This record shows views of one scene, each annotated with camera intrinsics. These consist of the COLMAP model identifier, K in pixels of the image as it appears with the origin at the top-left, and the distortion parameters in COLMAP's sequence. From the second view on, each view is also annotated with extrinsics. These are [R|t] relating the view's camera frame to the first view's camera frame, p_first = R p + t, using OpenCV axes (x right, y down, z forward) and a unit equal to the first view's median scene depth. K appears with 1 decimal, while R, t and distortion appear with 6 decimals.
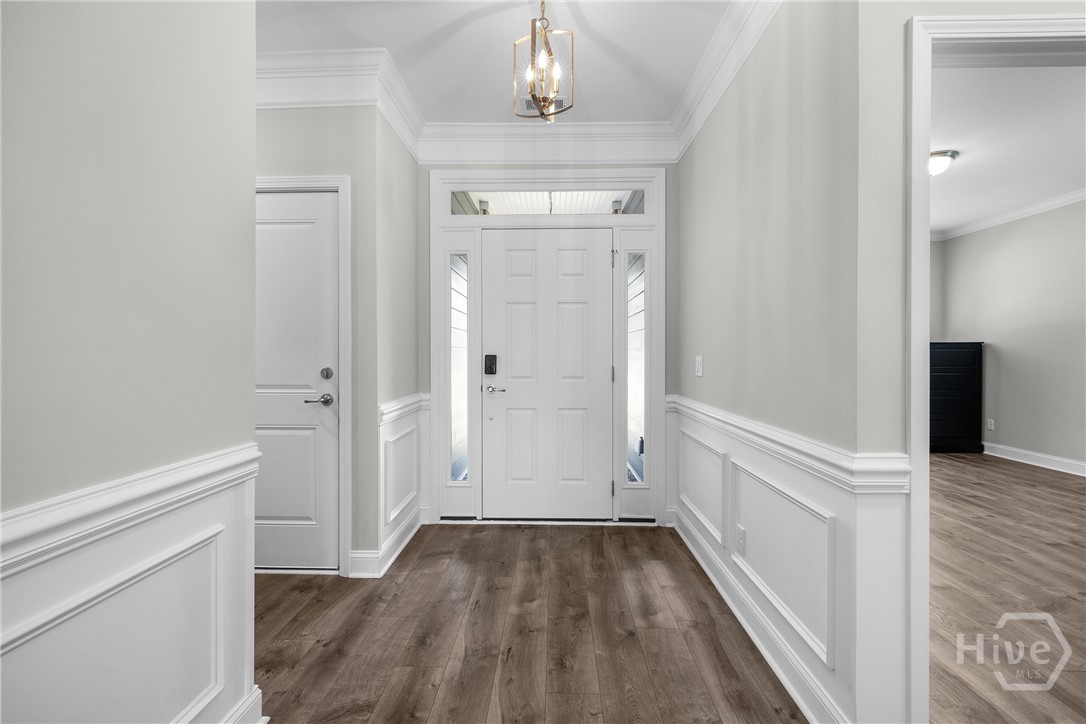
lens RADIAL K [[464.8, 0, 544.6], [0, 464.8, 355.9], [0, 0, 1]] dist [-0.000184, -0.000232]
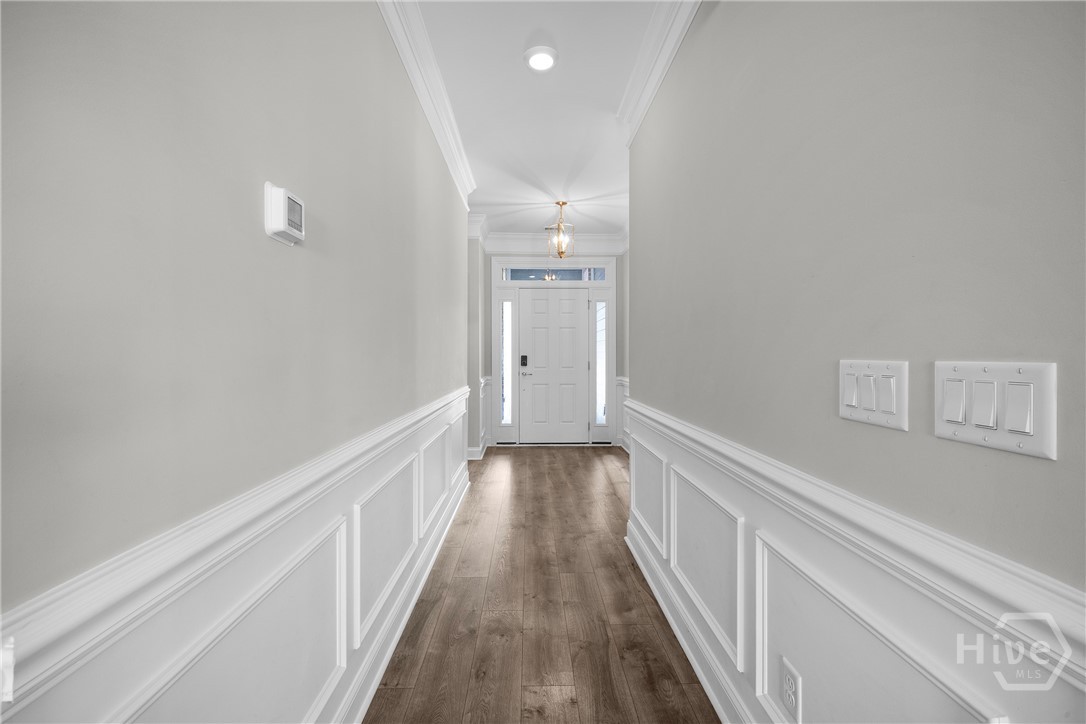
lens RADIAL K [[464.8, 0, 544.6], [0, 464.8, 355.9], [0, 0, 1]] dist [-0.000184, -0.000232]
pose [[0.998078, -0.001917, 0.061940, -0.149885], [0.001897, 0.999998, 0.000382, -0.001235], [-0.061940, -0.000264, 0.998080, -0.878592]]
